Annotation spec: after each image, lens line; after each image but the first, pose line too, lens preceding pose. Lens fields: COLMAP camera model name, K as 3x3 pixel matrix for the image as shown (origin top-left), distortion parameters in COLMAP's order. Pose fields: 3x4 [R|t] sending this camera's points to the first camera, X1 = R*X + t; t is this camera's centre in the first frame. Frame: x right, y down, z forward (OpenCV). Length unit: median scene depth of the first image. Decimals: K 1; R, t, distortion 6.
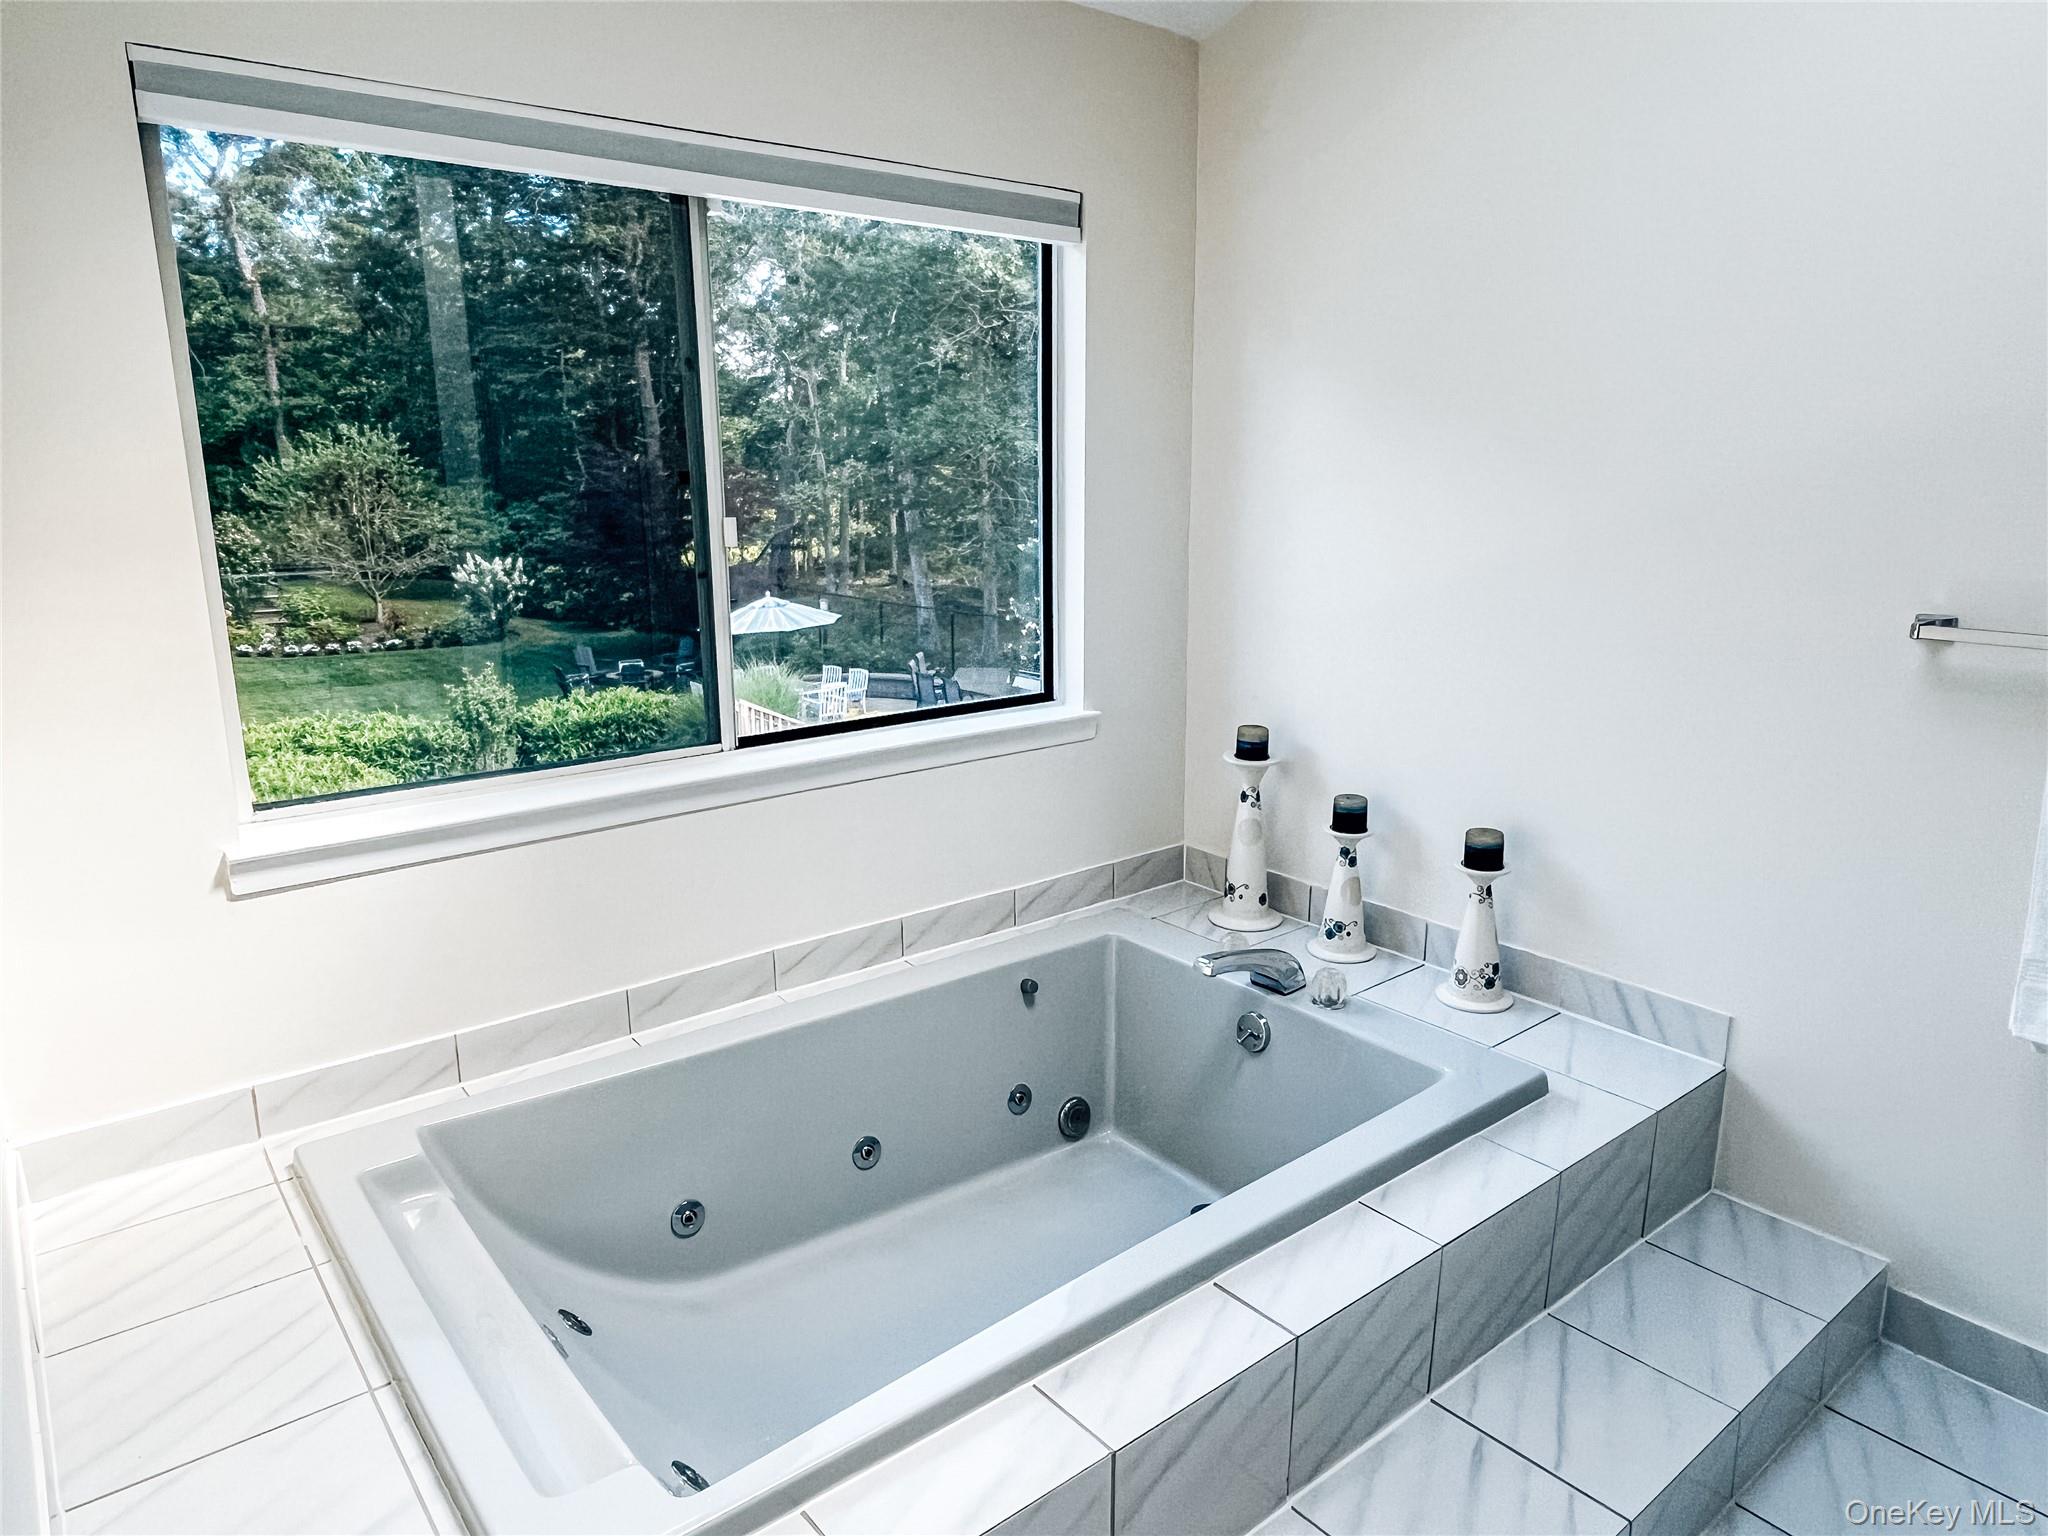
lens RADIAL K [[1300.3, 0, 1028.3], [0, 1300.3, 769.9], [0, 0, 1]] dist [-0.019703, -0.002103]
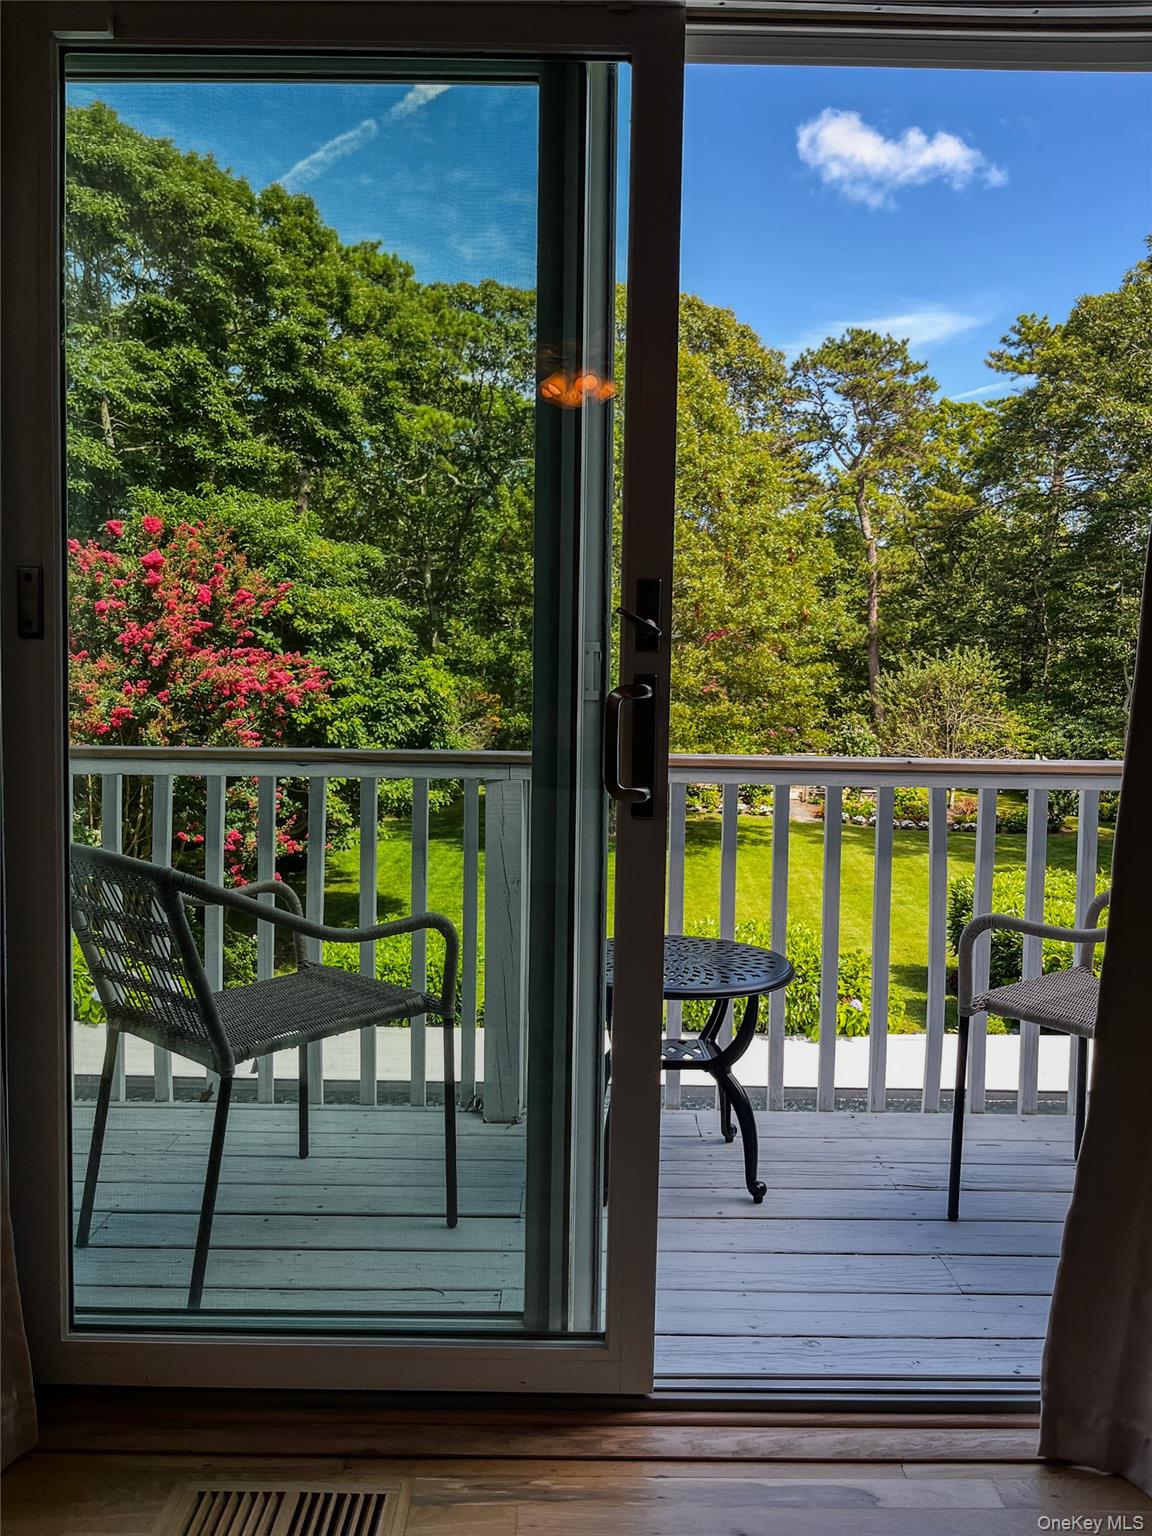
lens RADIAL K [[1173.4, 0, 580.1], [0, 1173.4, 770.0], [0, 0, 1]] dist [-0.009941, 0.005137]
pose [[0.776665, 0.060221, -0.627029, -0.098911], [-0.162393, 0.980914, -0.106939, 0.022686], [0.608622, 0.184881, 0.771621, -0.044359]]
